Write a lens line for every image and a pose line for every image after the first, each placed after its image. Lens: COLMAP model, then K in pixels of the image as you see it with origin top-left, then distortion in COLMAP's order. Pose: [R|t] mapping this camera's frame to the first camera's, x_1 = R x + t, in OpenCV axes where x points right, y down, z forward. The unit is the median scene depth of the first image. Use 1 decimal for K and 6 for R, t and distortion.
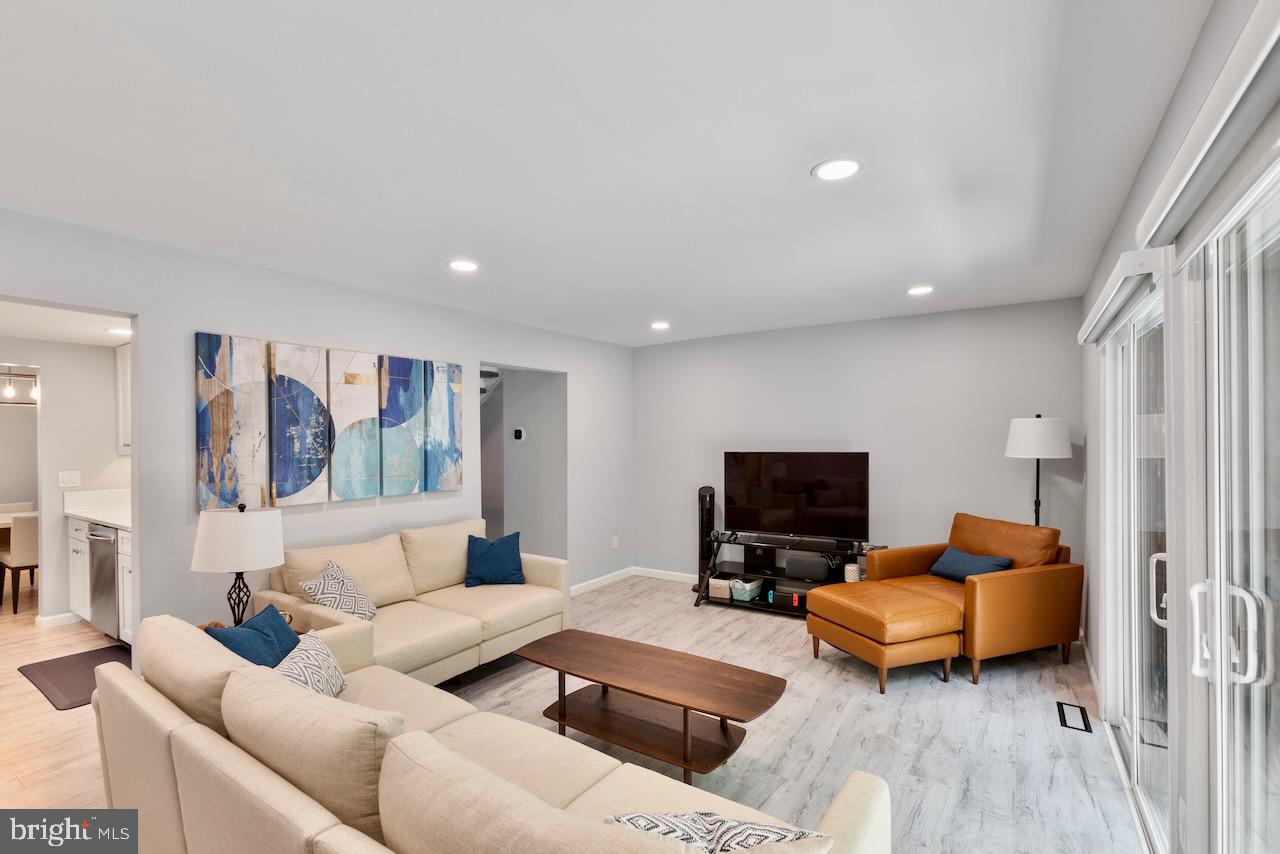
lens RADIAL K [[574.0, 0, 638.8], [0, 574.0, 442.3], [0, 0, 1]] dist [-0.022812, 0.018185]
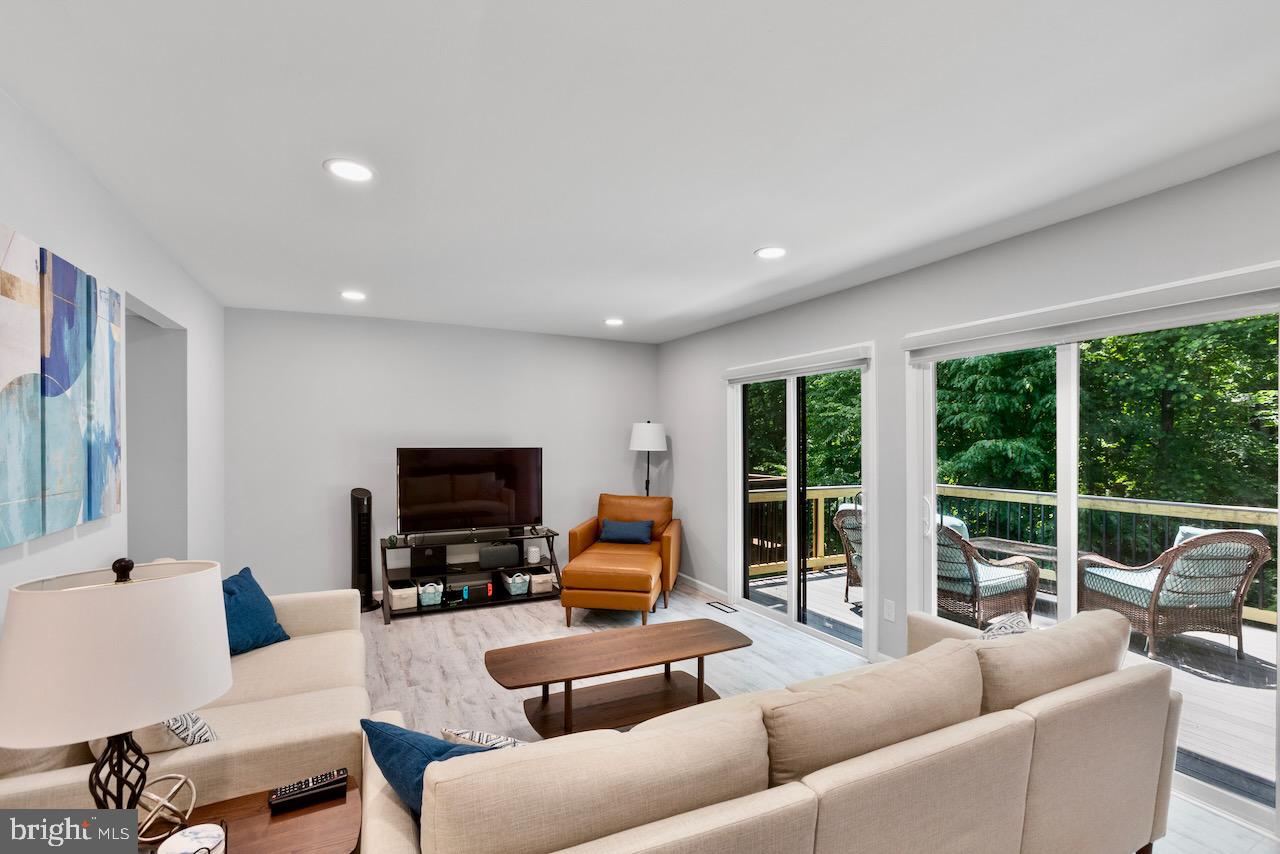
lens RADIAL K [[574.0, 0, 638.8], [0, 574.0, 442.3], [0, 0, 1]] dist [-0.022812, 0.018185]
pose [[0.497670, 0.006578, 0.867341, -0.578357], [-0.006120, 0.999973, -0.004072, 0.012223], [-0.867345, -0.003281, 0.497697, 0.290731]]
